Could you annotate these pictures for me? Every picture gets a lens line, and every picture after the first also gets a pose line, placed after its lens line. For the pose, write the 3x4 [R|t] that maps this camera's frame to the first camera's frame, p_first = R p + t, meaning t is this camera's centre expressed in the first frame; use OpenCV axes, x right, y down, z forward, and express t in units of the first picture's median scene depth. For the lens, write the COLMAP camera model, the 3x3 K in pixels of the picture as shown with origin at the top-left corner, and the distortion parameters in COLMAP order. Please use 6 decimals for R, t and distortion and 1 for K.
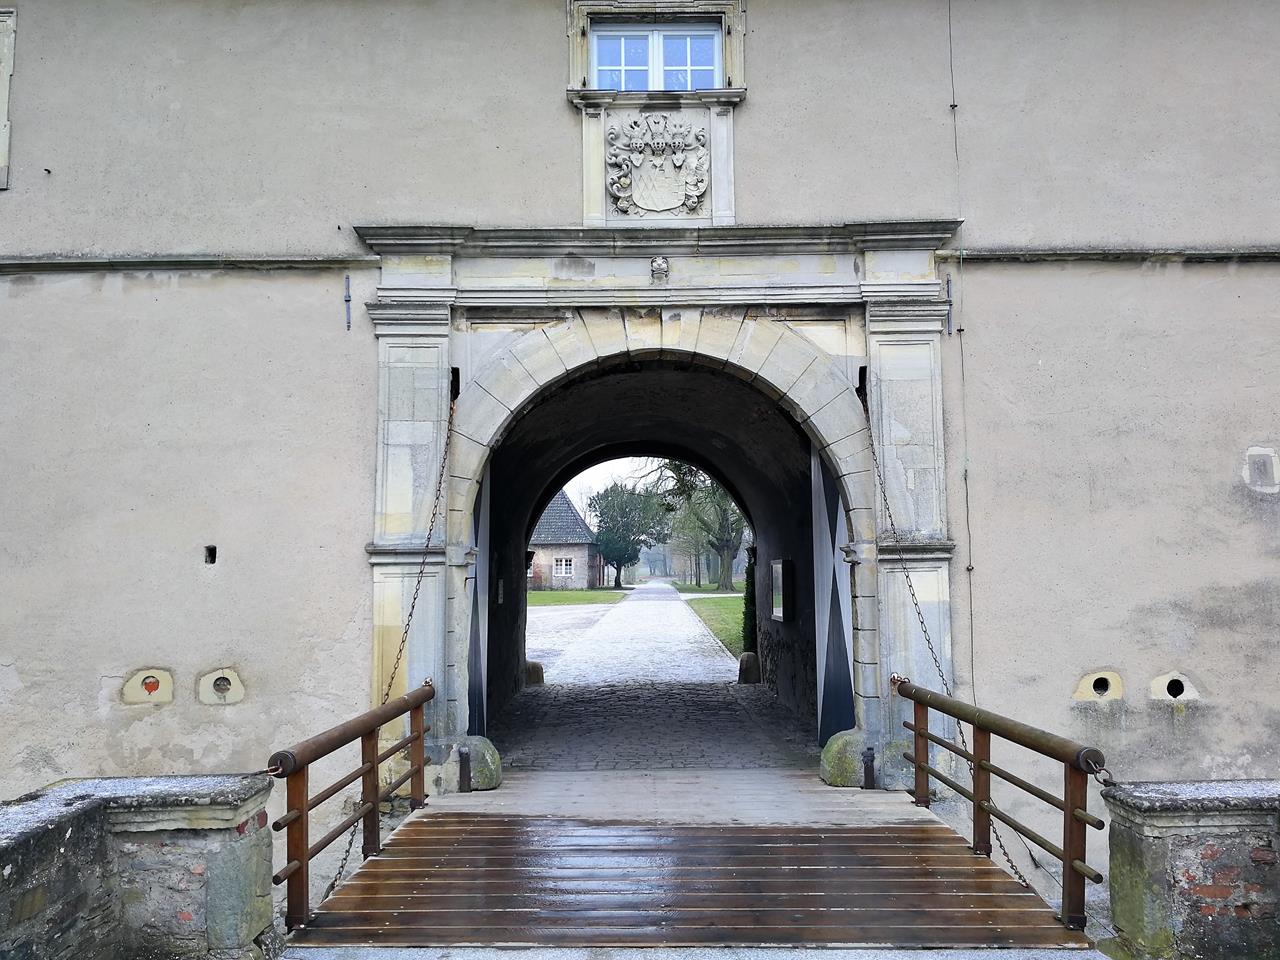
lens RADIAL K [[1002.9, 0, 640.0], [0, 1002.9, 480.0], [0, 0, 1]] dist [-0.004590, -0.001950]
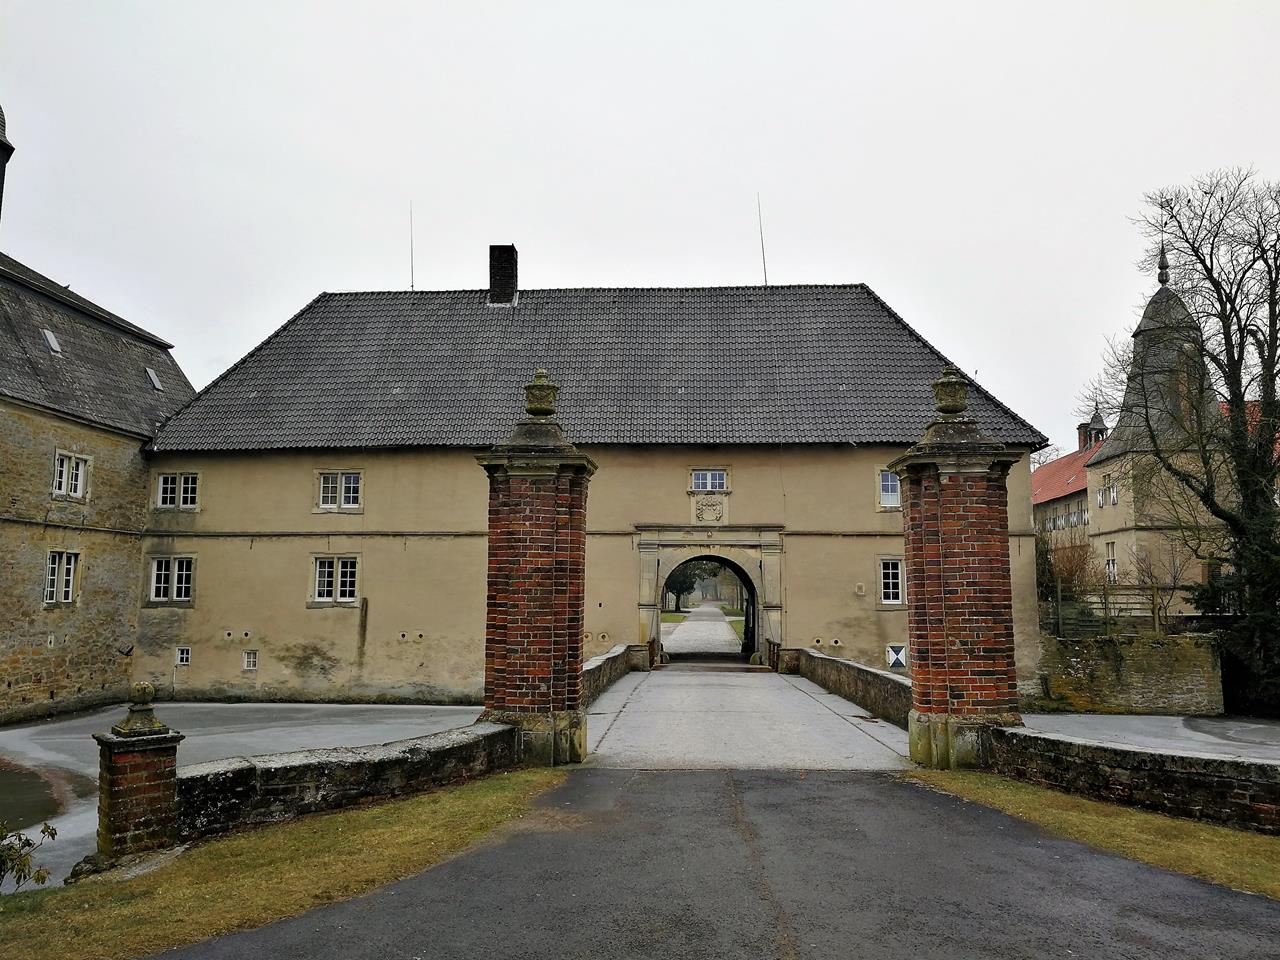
lens RADIAL K [[995.8, 0, 605.7], [0, 995.8, 476.5], [0, 0, 1]] dist [0.002932, -0.000393]
pose [[0.996239, 0.005874, -0.086444, -0.052618], [-0.008068, 0.999654, -0.025050, -0.344107], [0.086267, 0.025654, 0.995942, -3.019817]]
